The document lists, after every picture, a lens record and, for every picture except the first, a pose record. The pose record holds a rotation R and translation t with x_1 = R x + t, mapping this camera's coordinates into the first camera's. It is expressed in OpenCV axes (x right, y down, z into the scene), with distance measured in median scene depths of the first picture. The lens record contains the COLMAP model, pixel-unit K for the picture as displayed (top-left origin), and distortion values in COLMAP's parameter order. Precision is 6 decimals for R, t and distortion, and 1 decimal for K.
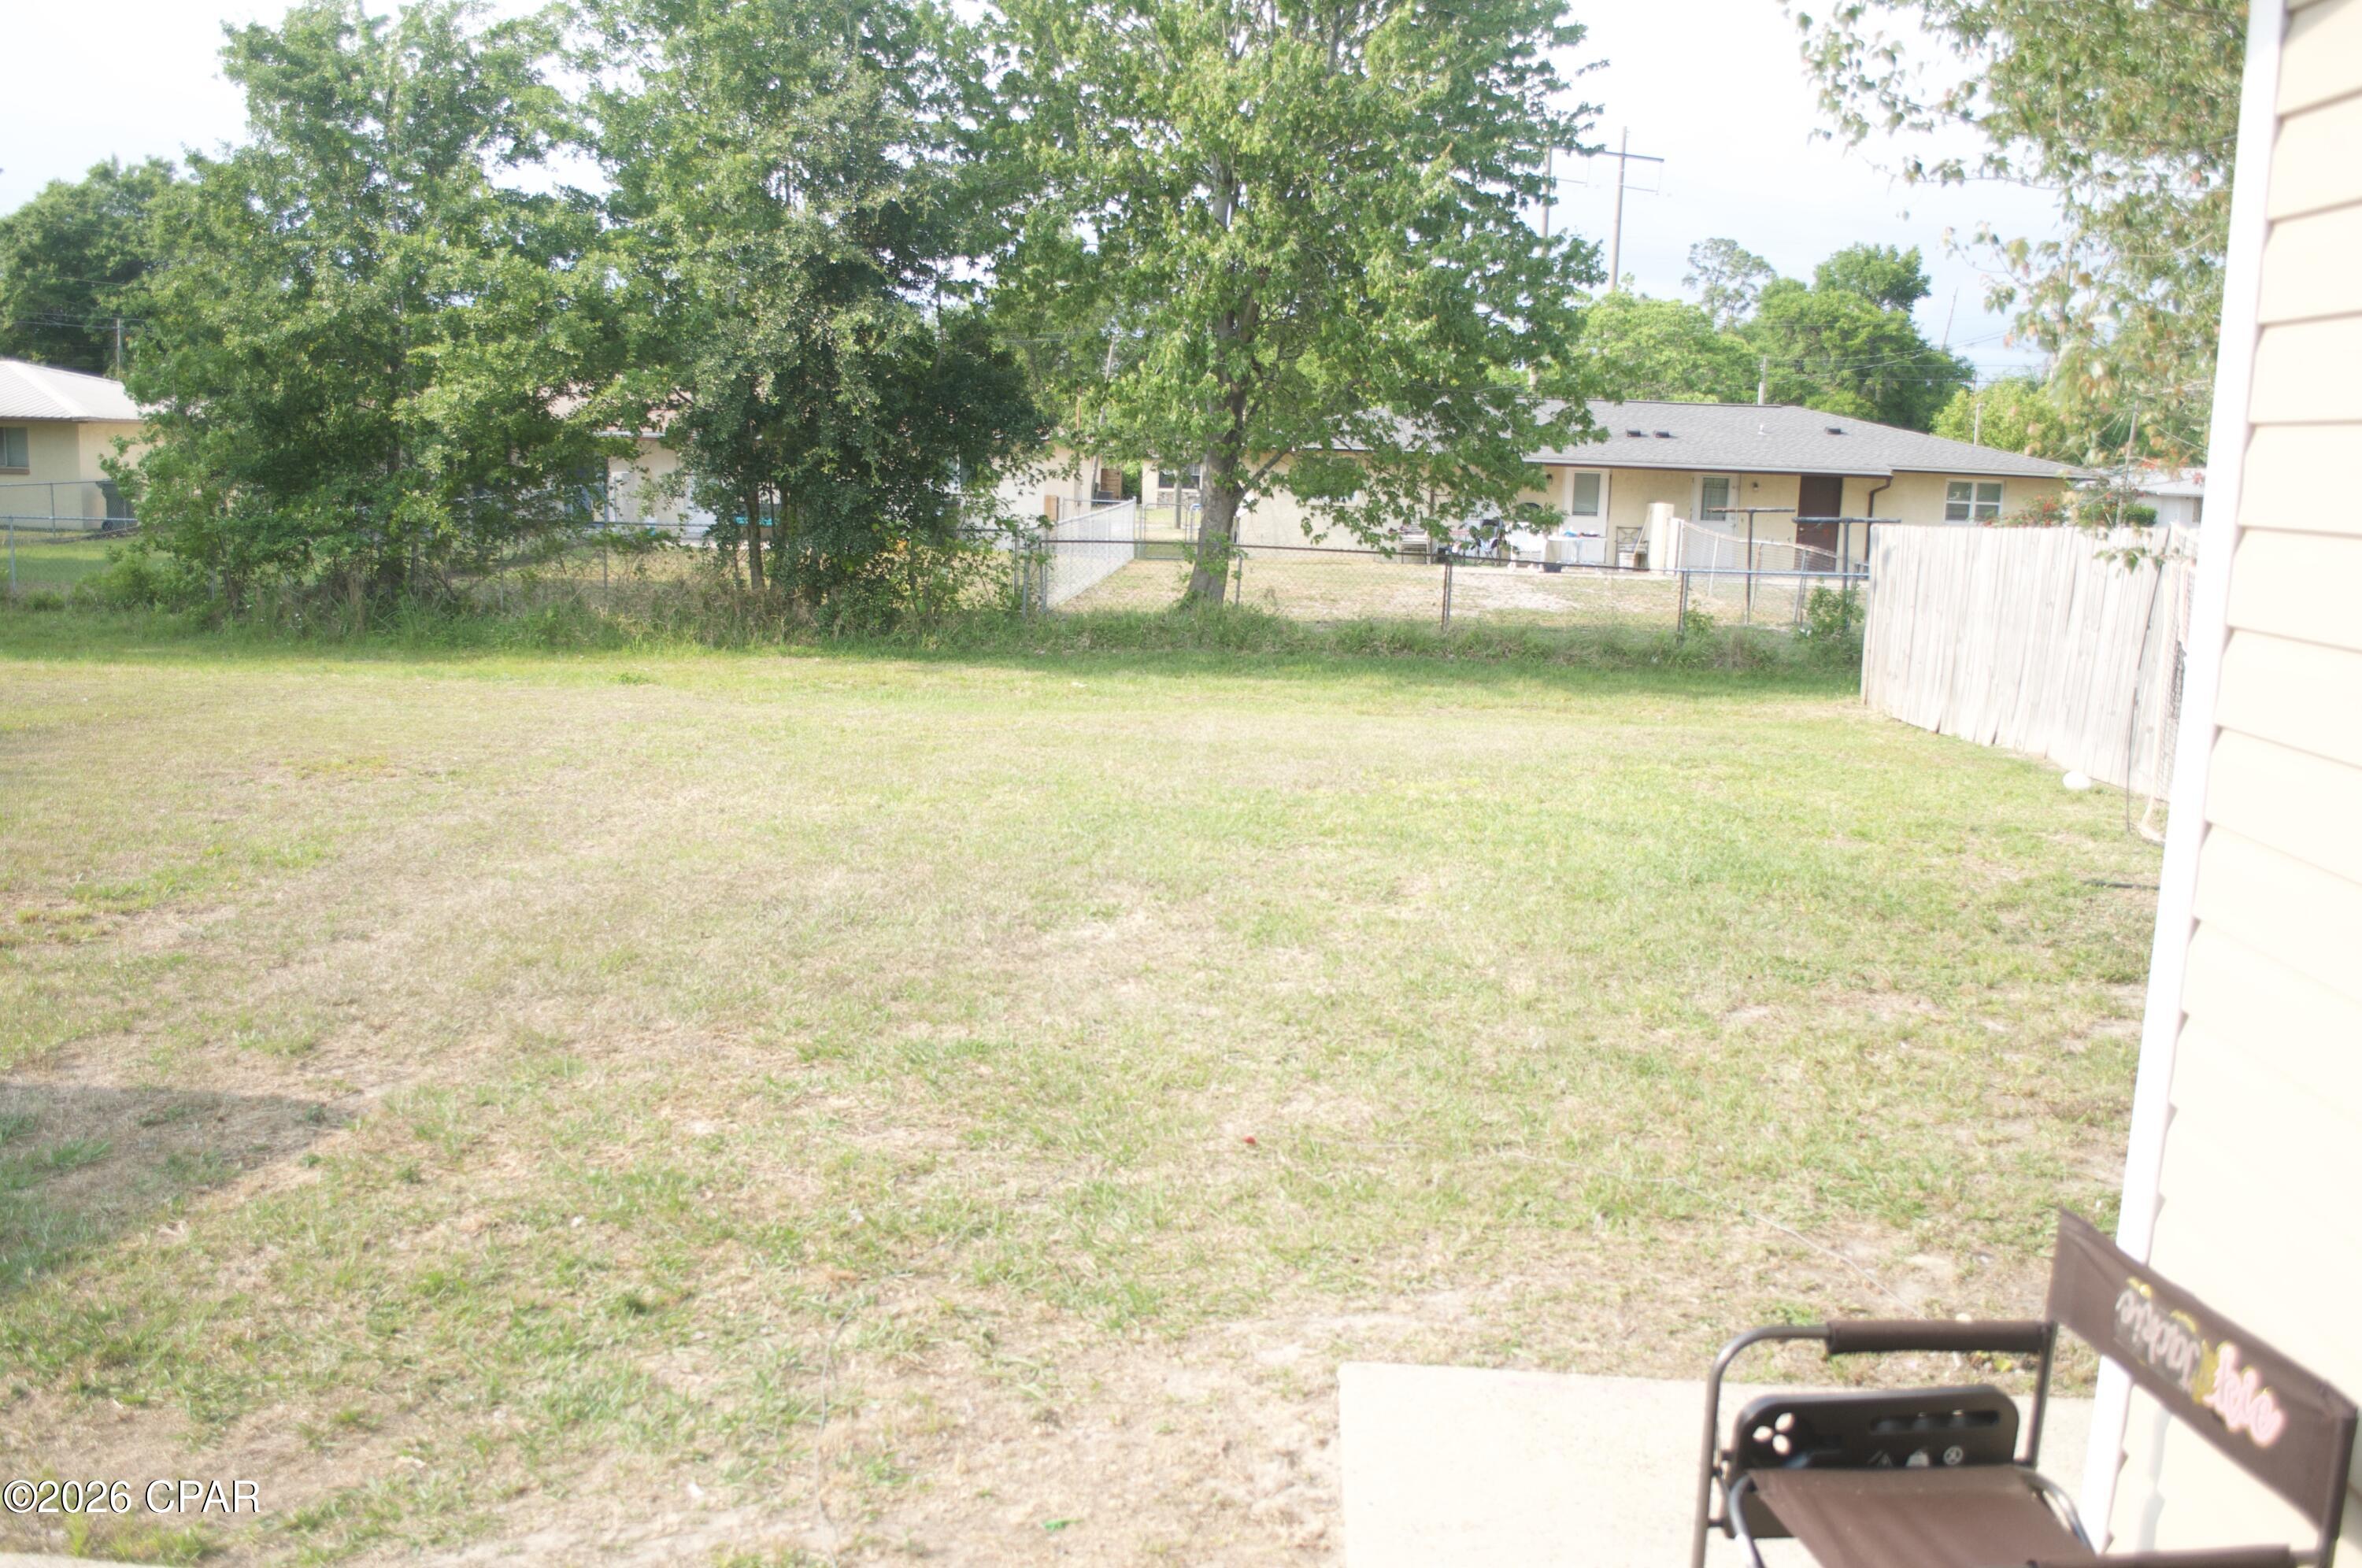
lens RADIAL K [[1965.6, 0, 1181.0], [0, 1965.6, 784.0], [0, 0, 1]] dist [-0.073246, 0.005419]
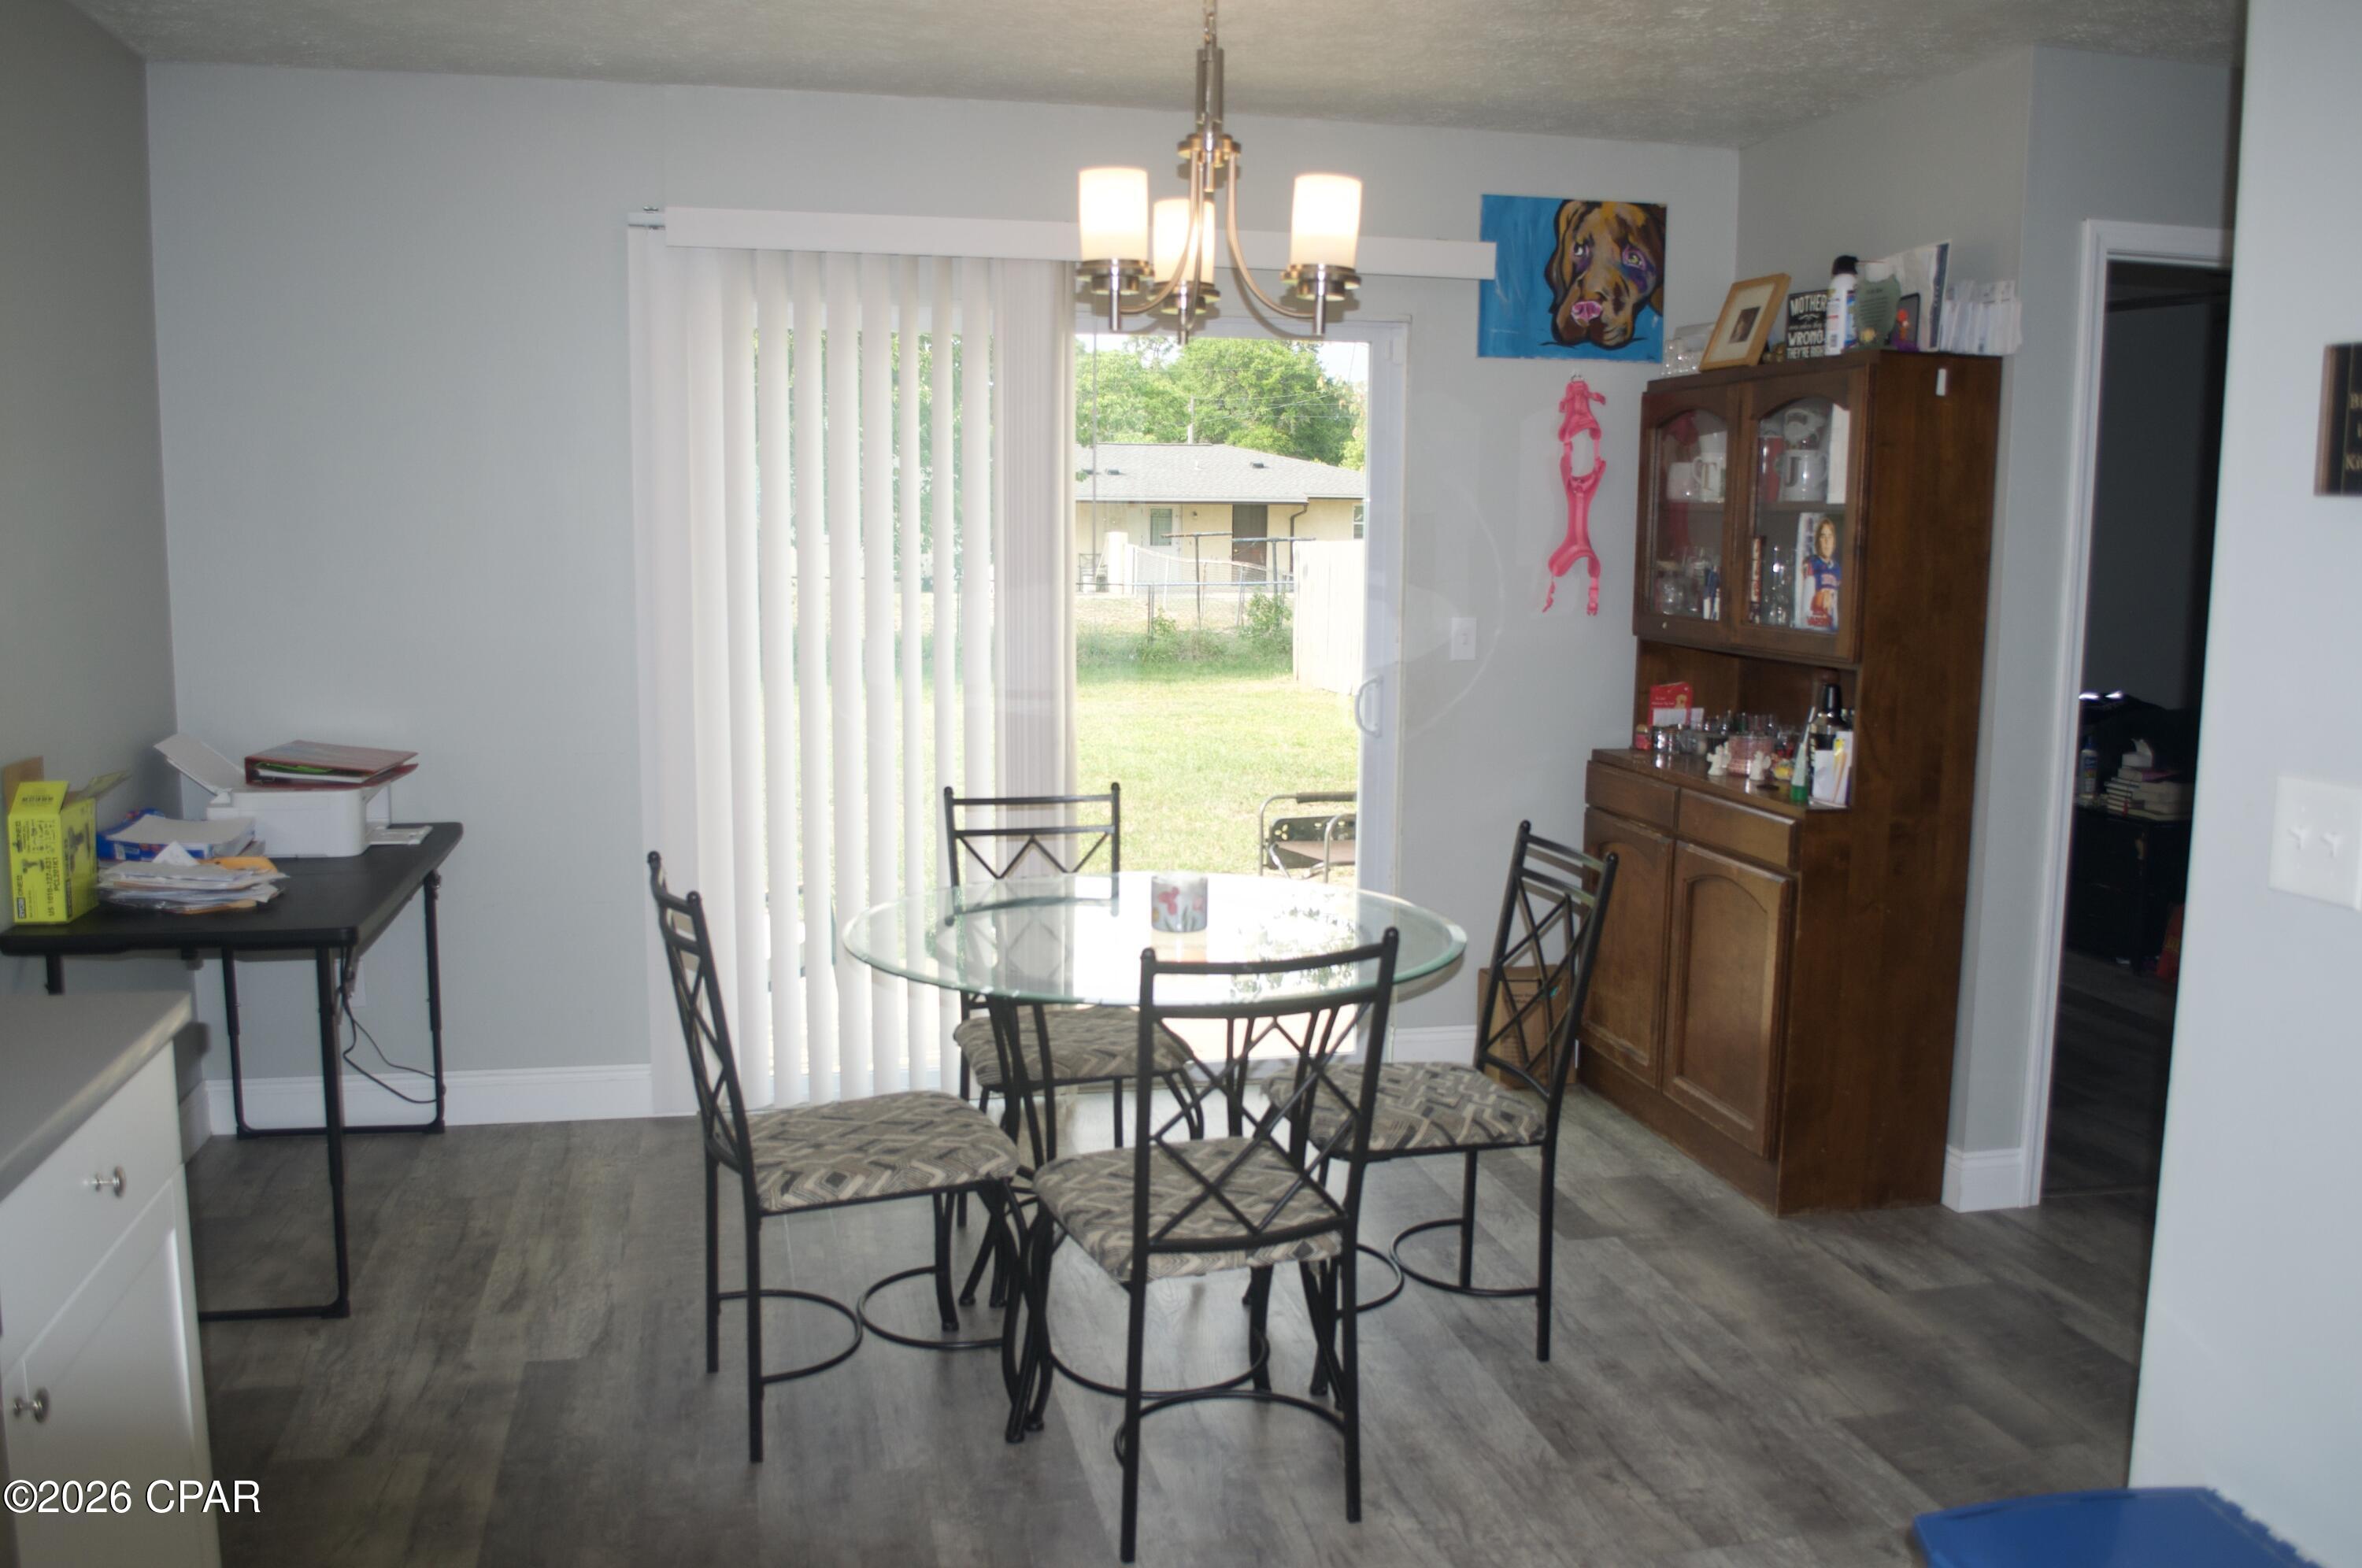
lens RADIAL K [[1965.6, 0, 1181.0], [0, 1965.6, 784.0], [0, 0, 1]] dist [-0.073246, 0.005419]
pose [[0.960273, -0.060785, 0.272362, -0.039132], [0.066021, 0.997767, -0.010093, 0.017400], [-0.271140, 0.027673, 0.962142, -0.110312]]
